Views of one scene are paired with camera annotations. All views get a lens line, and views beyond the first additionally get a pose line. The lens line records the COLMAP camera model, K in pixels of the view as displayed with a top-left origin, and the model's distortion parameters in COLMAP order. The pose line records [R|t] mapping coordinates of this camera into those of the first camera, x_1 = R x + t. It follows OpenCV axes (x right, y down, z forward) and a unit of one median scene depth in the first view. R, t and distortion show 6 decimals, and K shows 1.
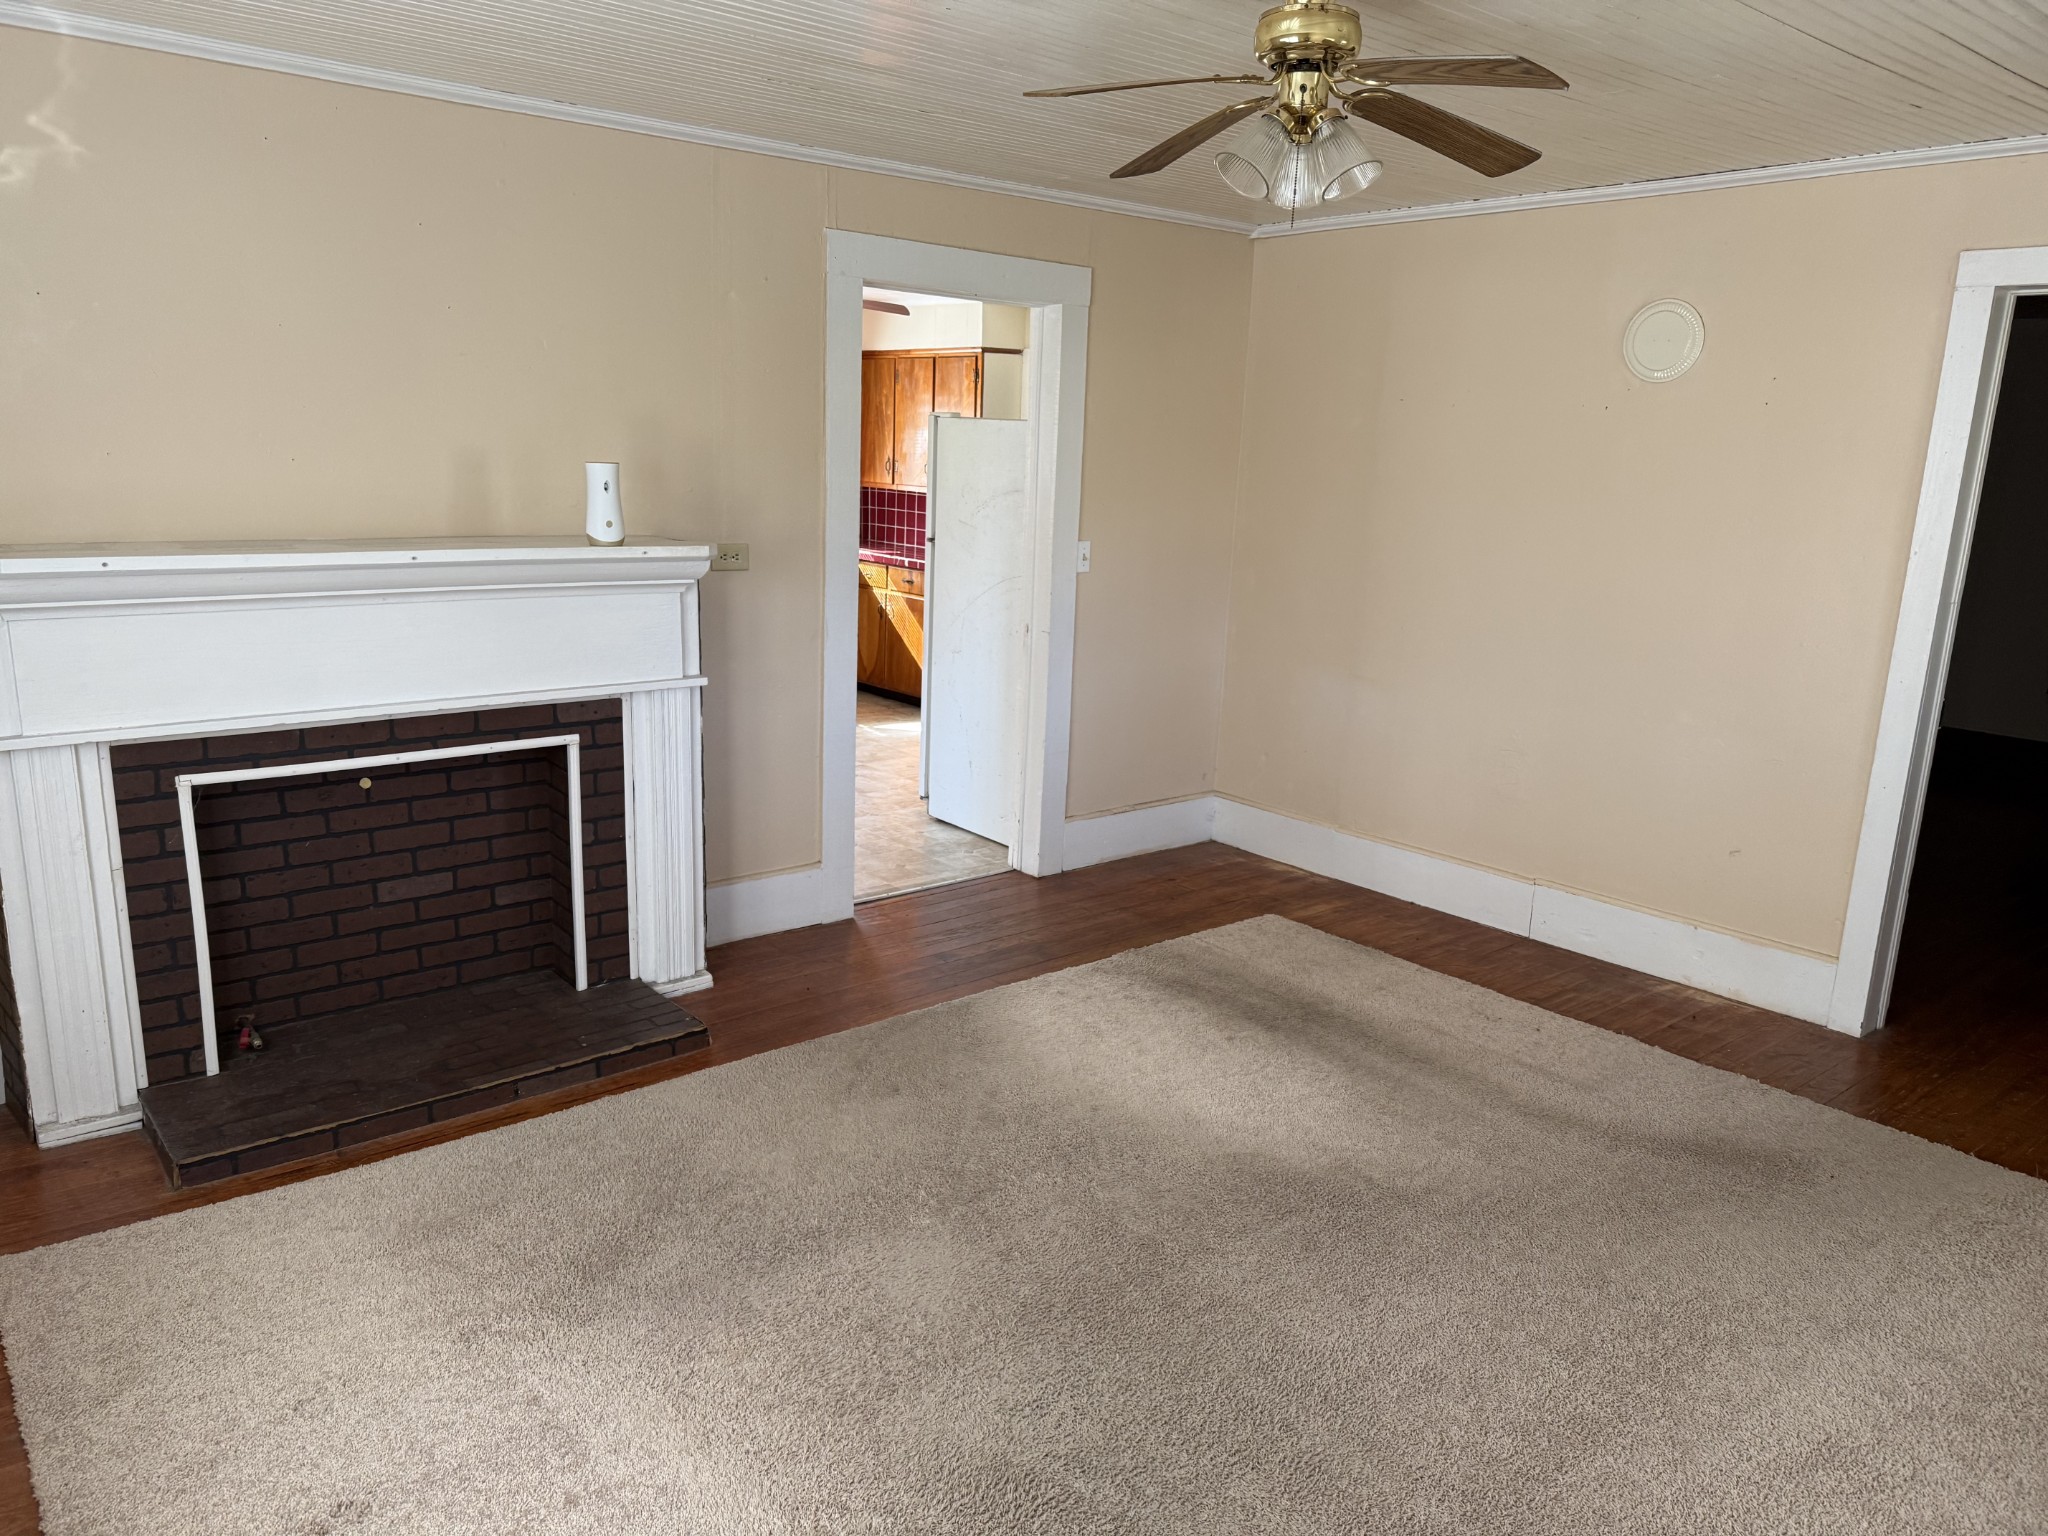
lens RADIAL K [[1448.4, 0, 1027.2], [0, 1448.4, 768.3], [0, 0, 1]] dist [0.034317, -0.038430]
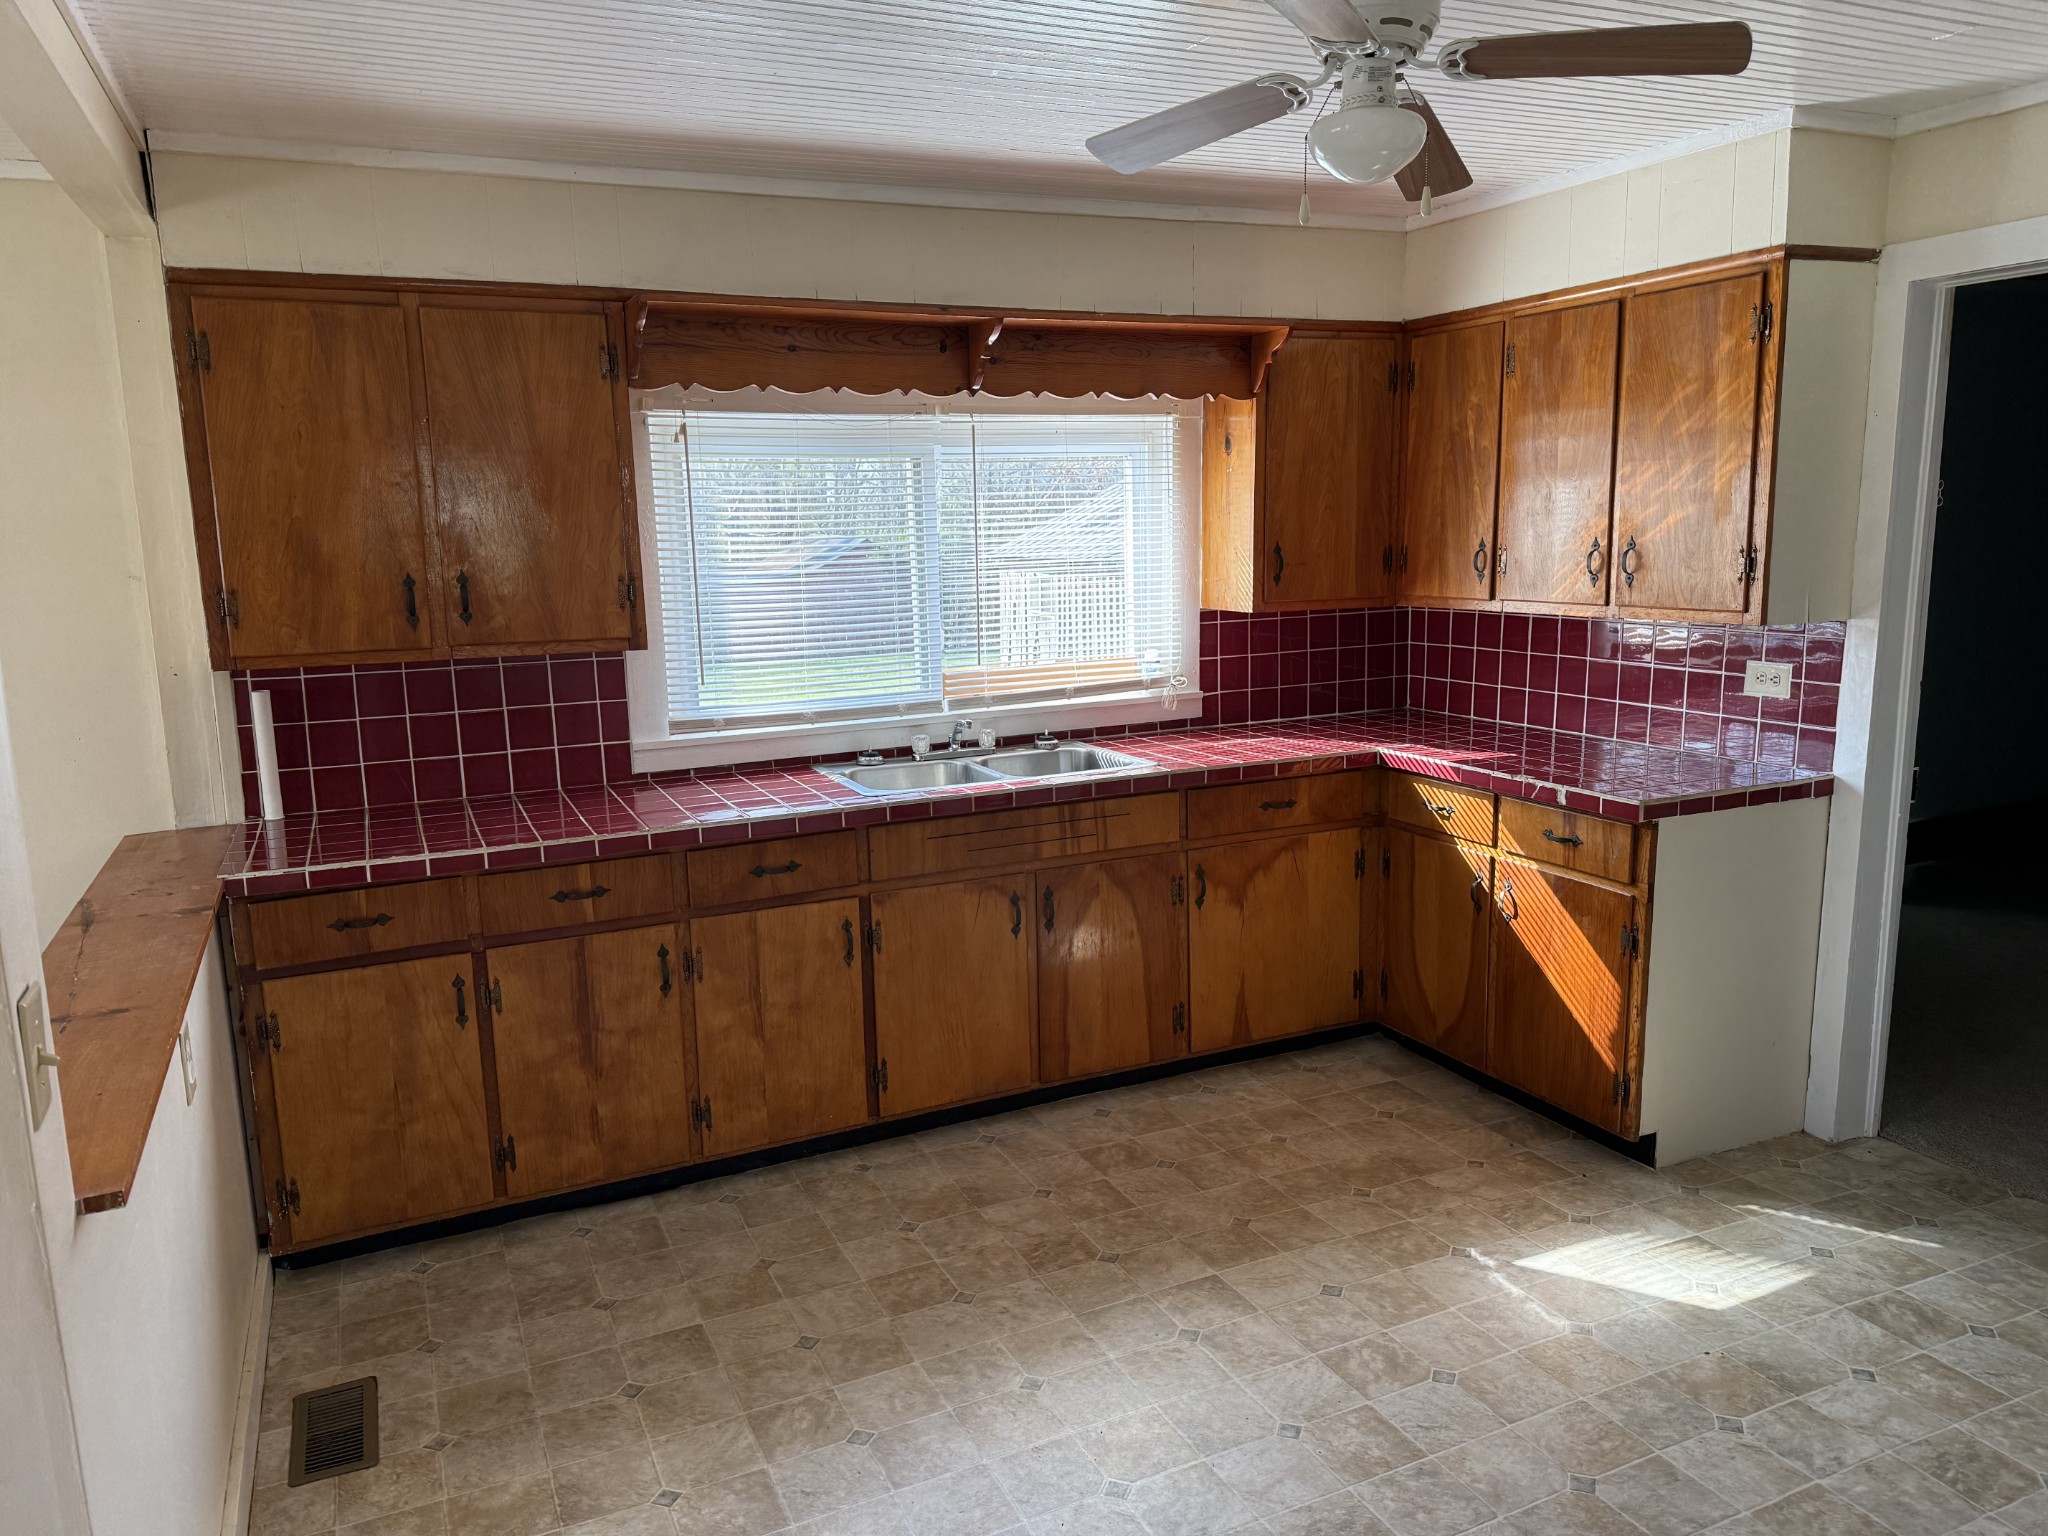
lens RADIAL K [[1448.4, 0, 1022.9], [0, 1448.4, 775.7], [0, 0, 1]] dist [0.034317, -0.038430]
pose [[0.961892, -0.007082, -0.273339, -0.113505], [-0.006925, 0.998713, -0.050245, -0.122088], [0.273343, 0.050223, 0.960605, 0.548975]]
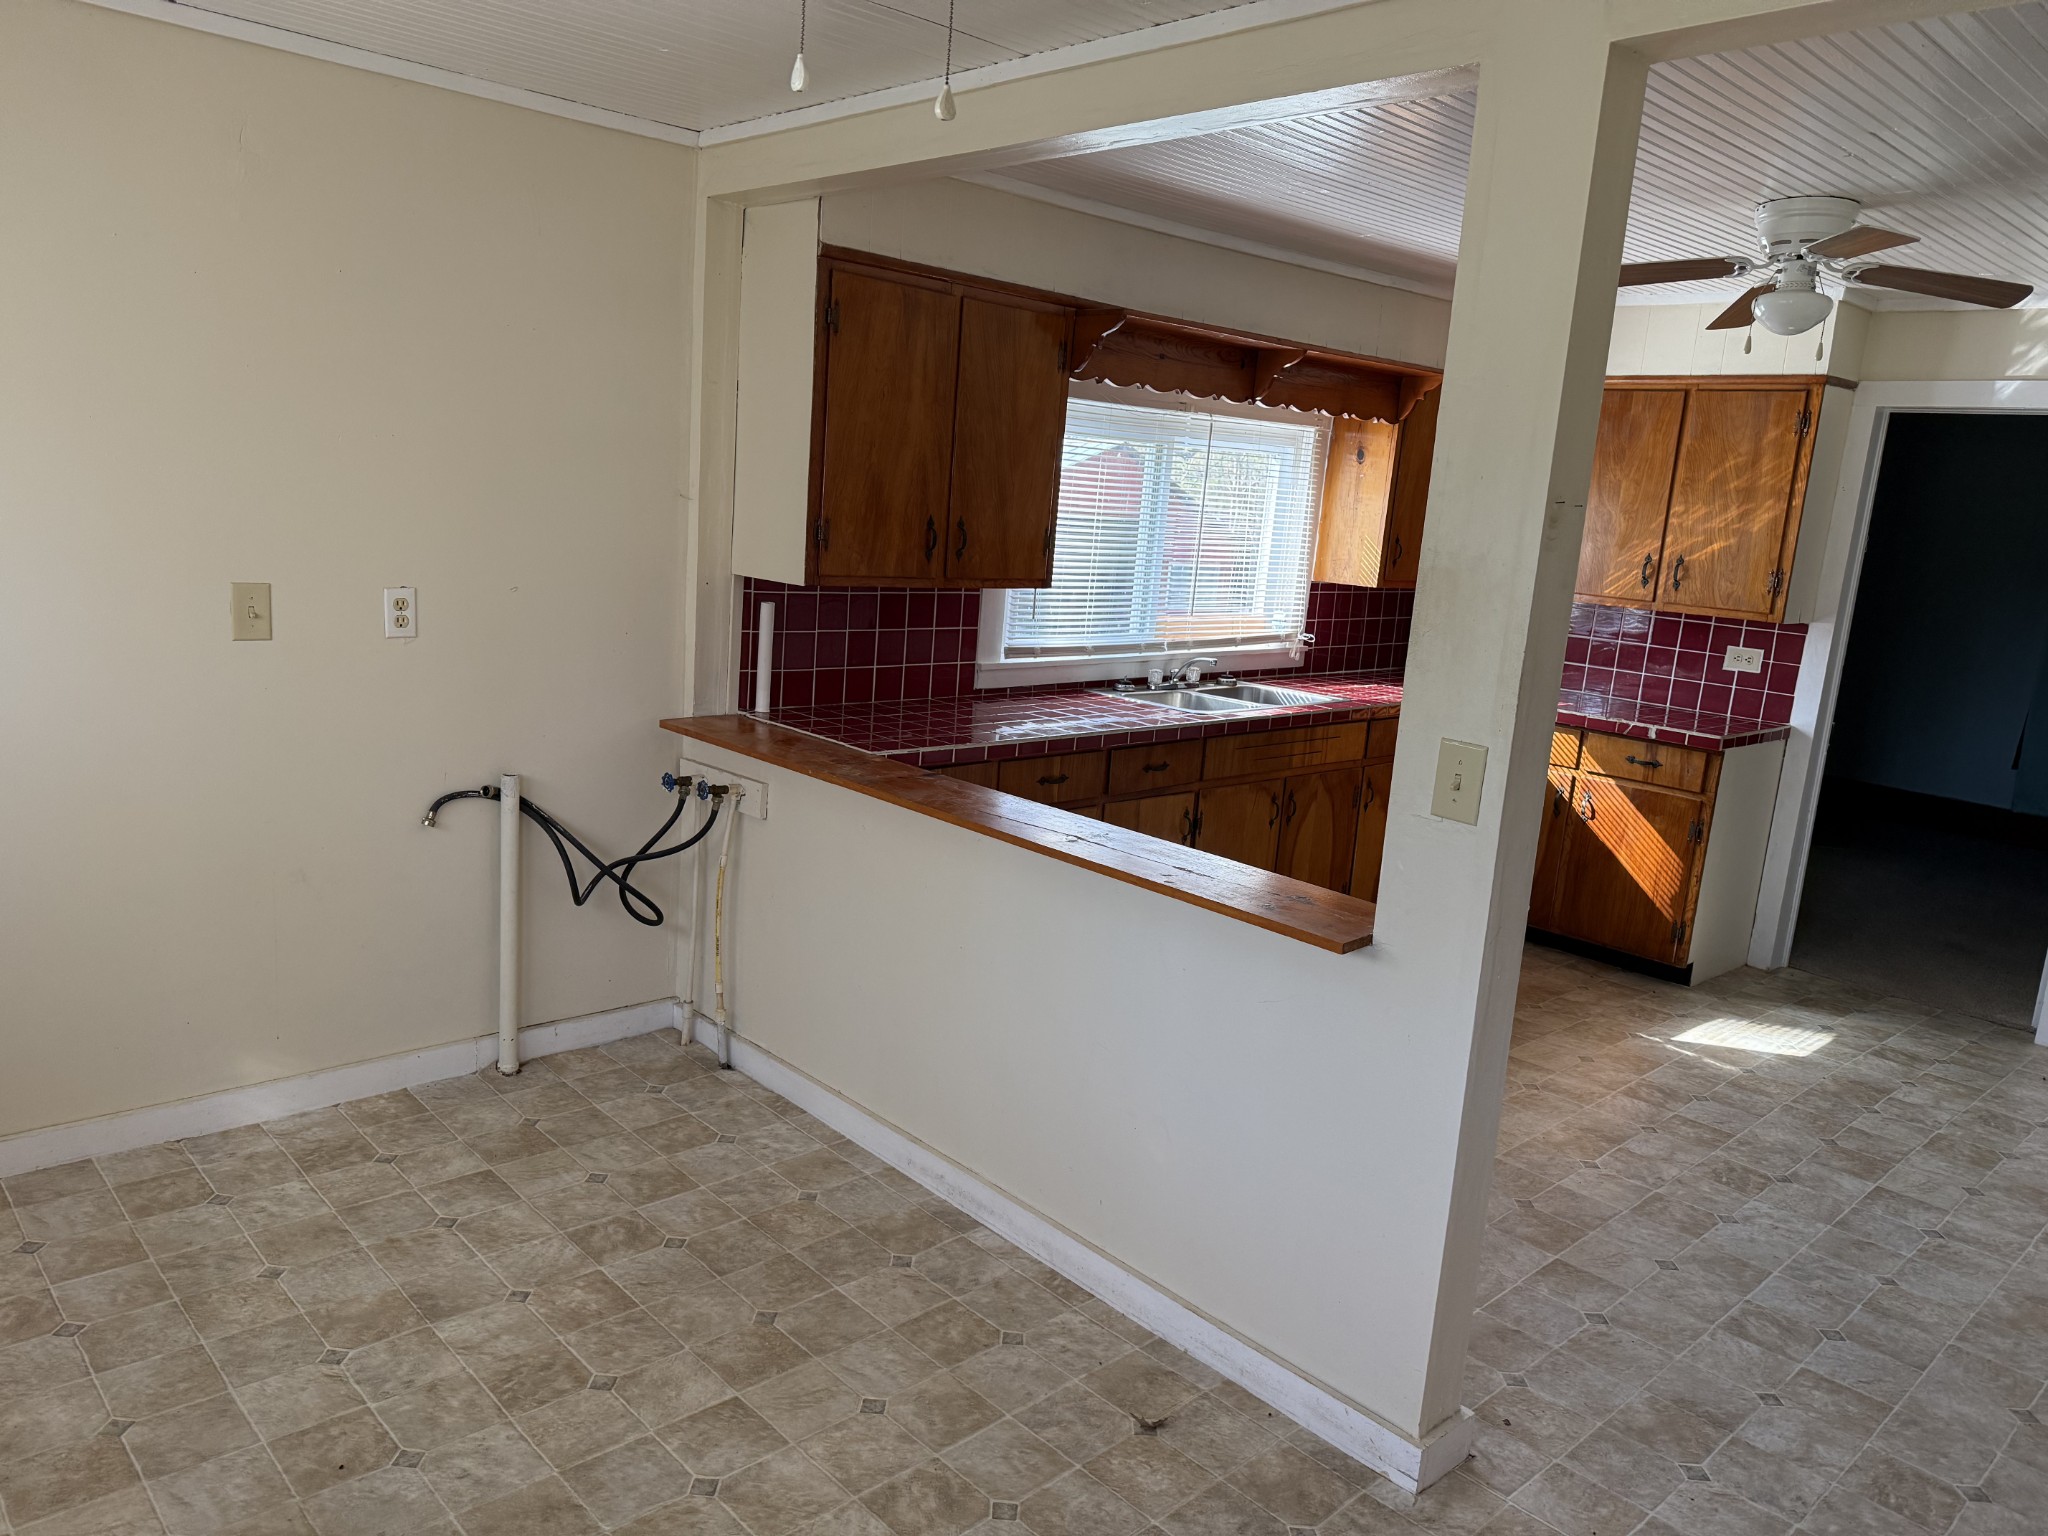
lens RADIAL K [[1448.4, 0, 1017.8], [0, 1448.4, 777.2], [0, 0, 1]] dist [0.034317, -0.038430]
pose [[0.998174, 0.028270, 0.053379, -0.360538], [-0.027056, 0.999362, -0.023323, -0.099732], [-0.054004, 0.021836, 0.998302, 0.410234]]
